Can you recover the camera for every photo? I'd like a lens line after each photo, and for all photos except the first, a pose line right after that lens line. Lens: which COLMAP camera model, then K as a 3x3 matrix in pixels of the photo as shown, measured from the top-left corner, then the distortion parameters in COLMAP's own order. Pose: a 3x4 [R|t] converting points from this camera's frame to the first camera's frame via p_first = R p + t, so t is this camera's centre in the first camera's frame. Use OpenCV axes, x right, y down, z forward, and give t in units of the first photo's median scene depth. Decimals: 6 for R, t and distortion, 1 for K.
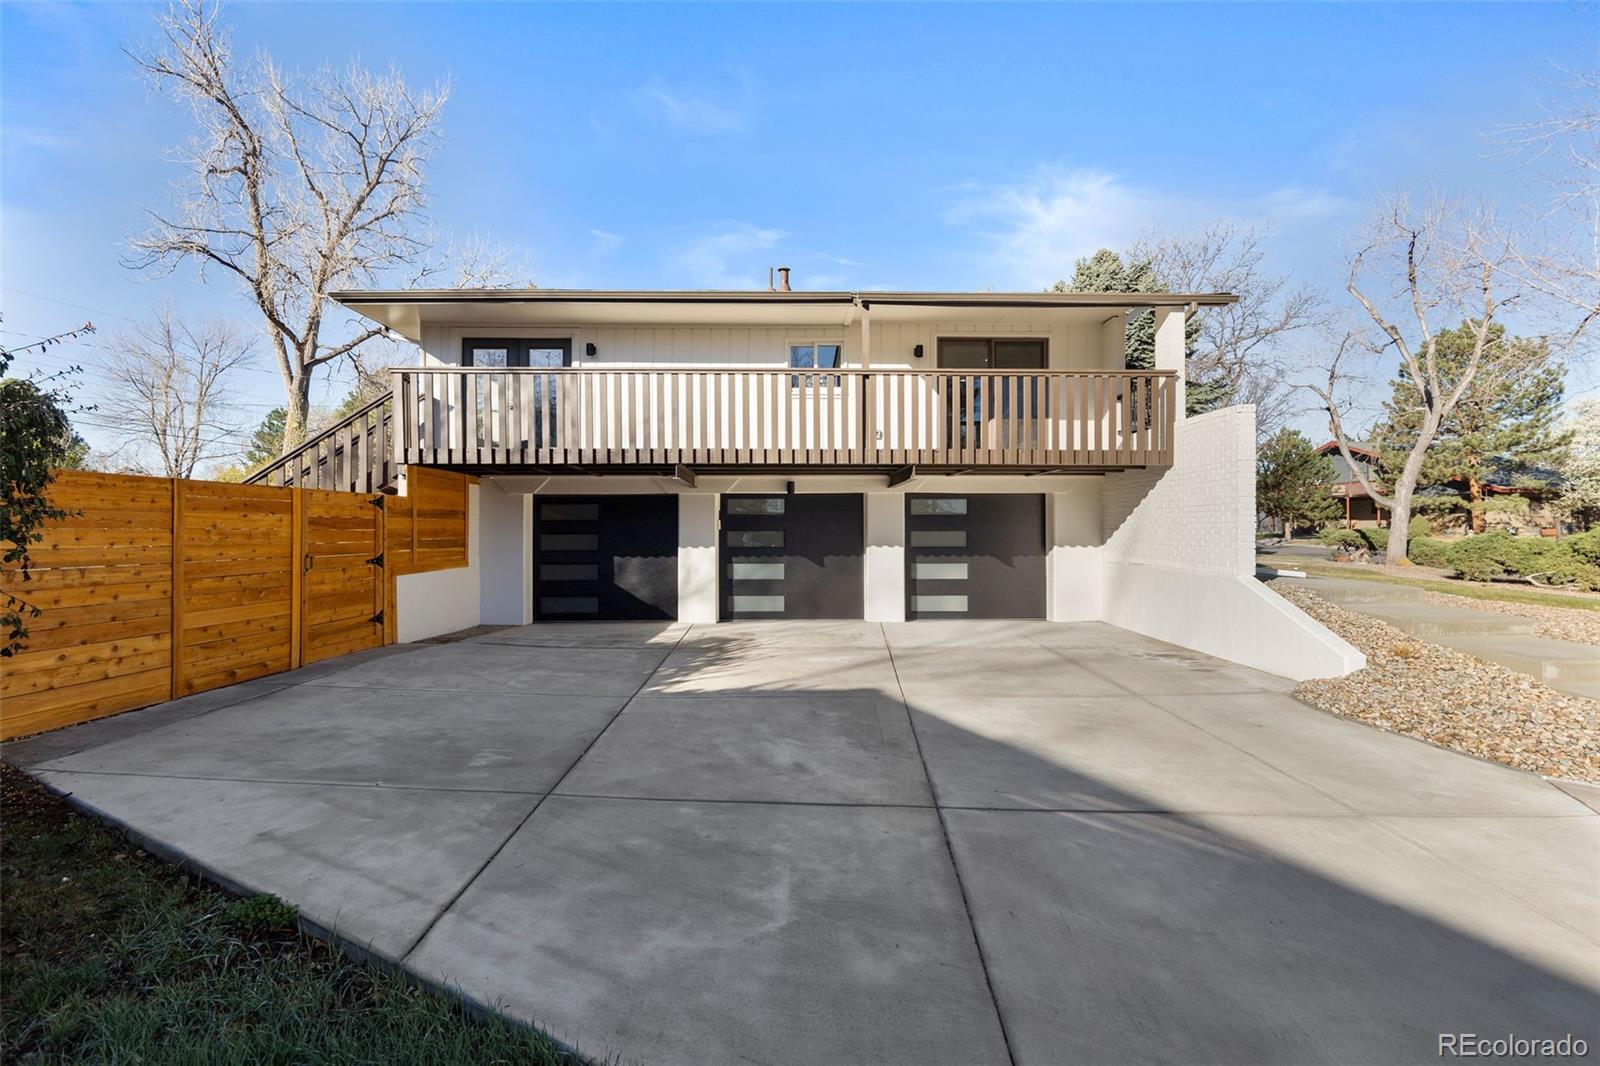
lens RADIAL K [[721.7, 0, 793.9], [0, 721.7, 514.6], [0, 0, 1]] dist [0.008334, -0.000064]
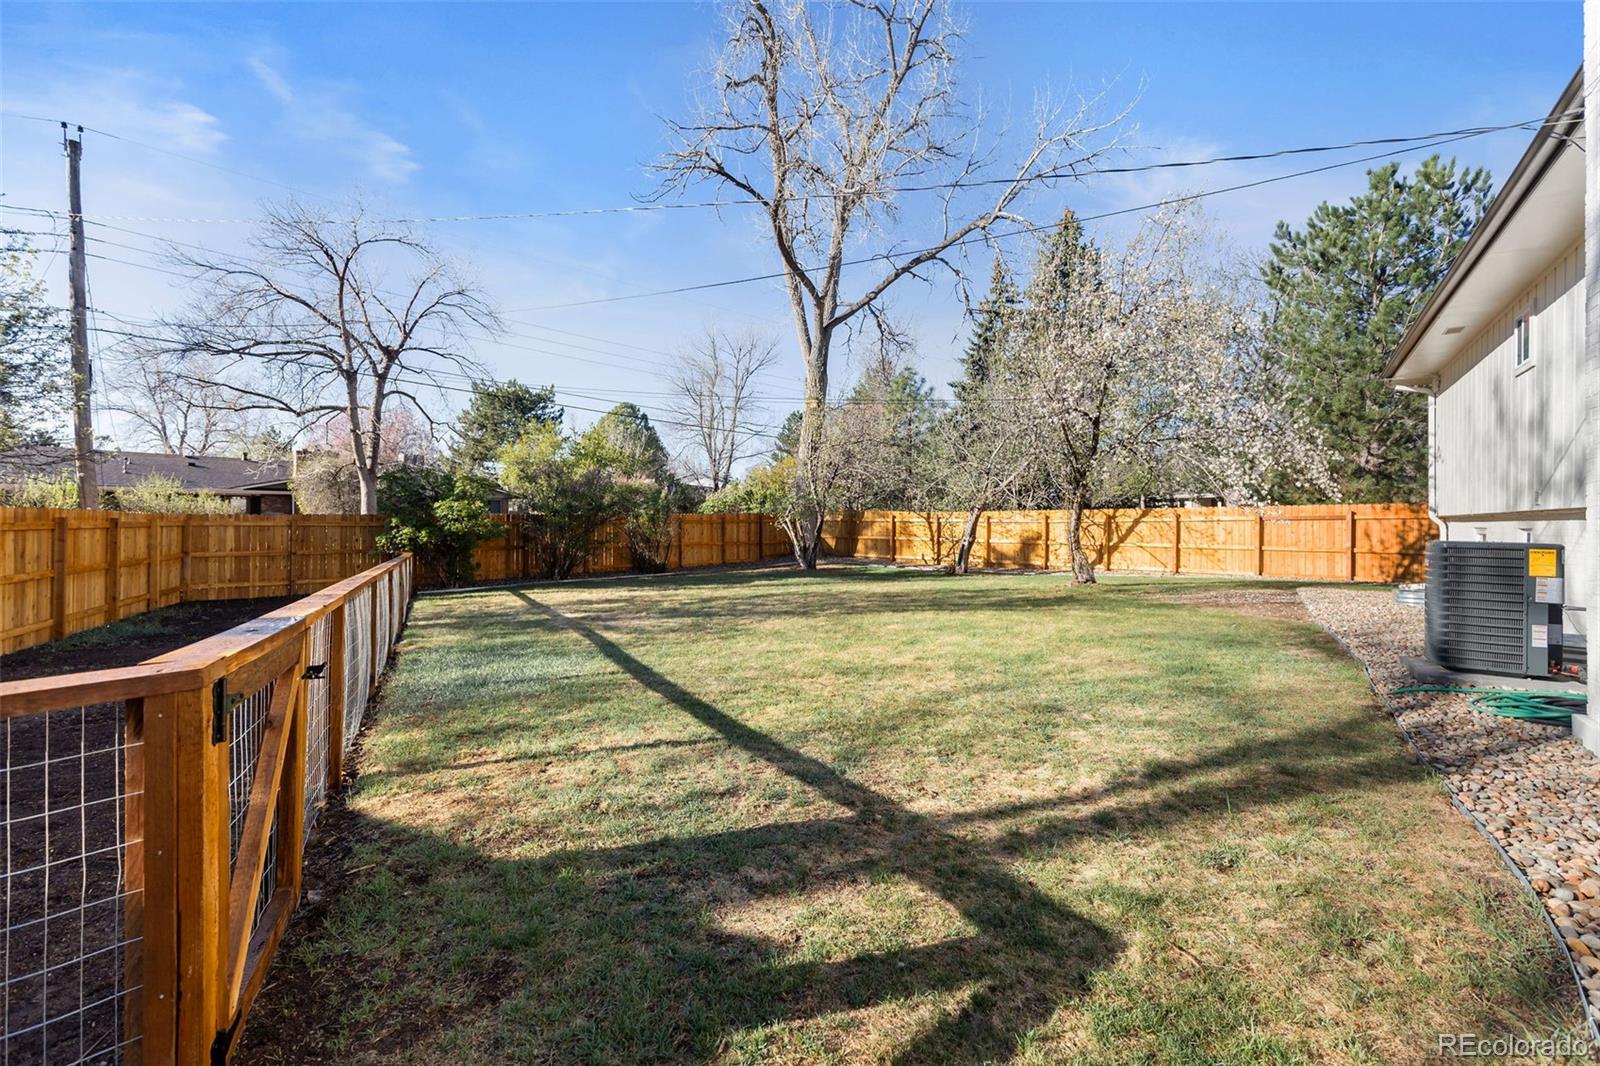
lens RADIAL K [[717.1, 0, 794.2], [0, 717.1, 529.8], [0, 0, 1]] dist [0.000241, -0.000150]
pose [[0.813942, 0.020841, -0.580572, -0.706577], [-0.005908, 0.999602, 0.027599, -0.026209], [0.580915, -0.019034, 0.813741, 0.993107]]
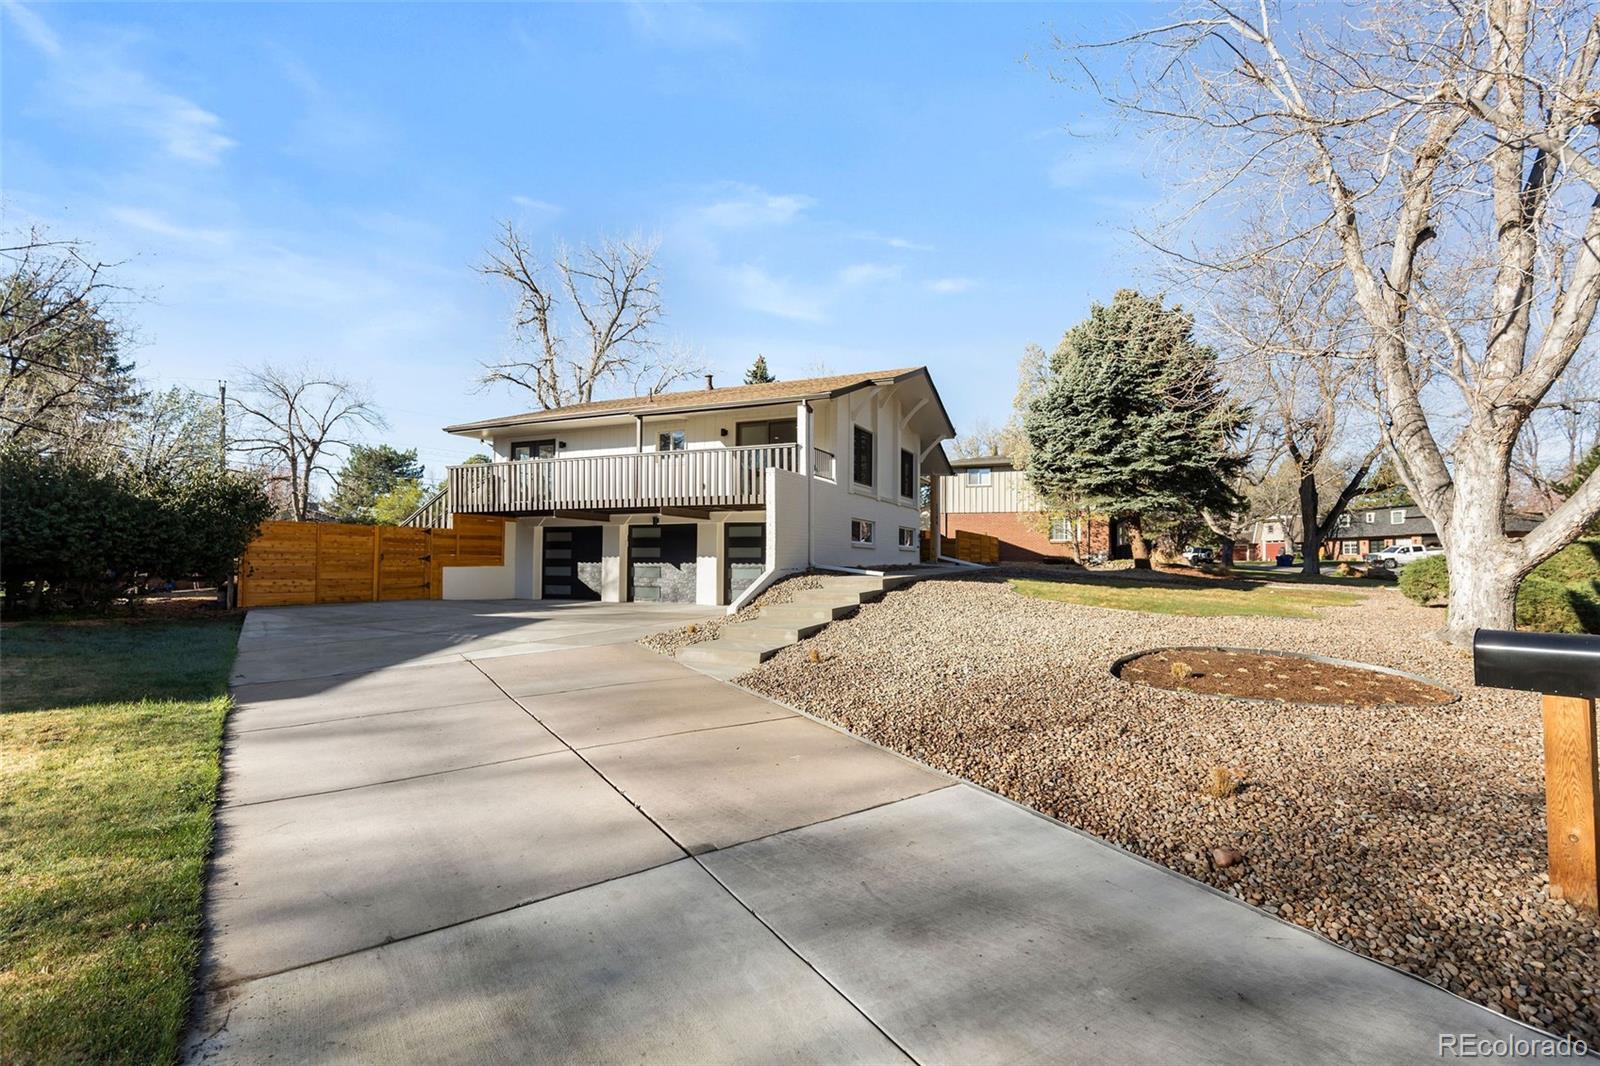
lens RADIAL K [[717.1, 0, 794.2], [0, 717.1, 529.8], [0, 0, 1]] dist [0.000241, -0.000150]
pose [[0.903062, -0.009590, -0.429402, 0.964760], [0.000085, 0.999755, -0.022148, 0.018239], [0.429509, 0.019964, 0.902842, -0.332754]]
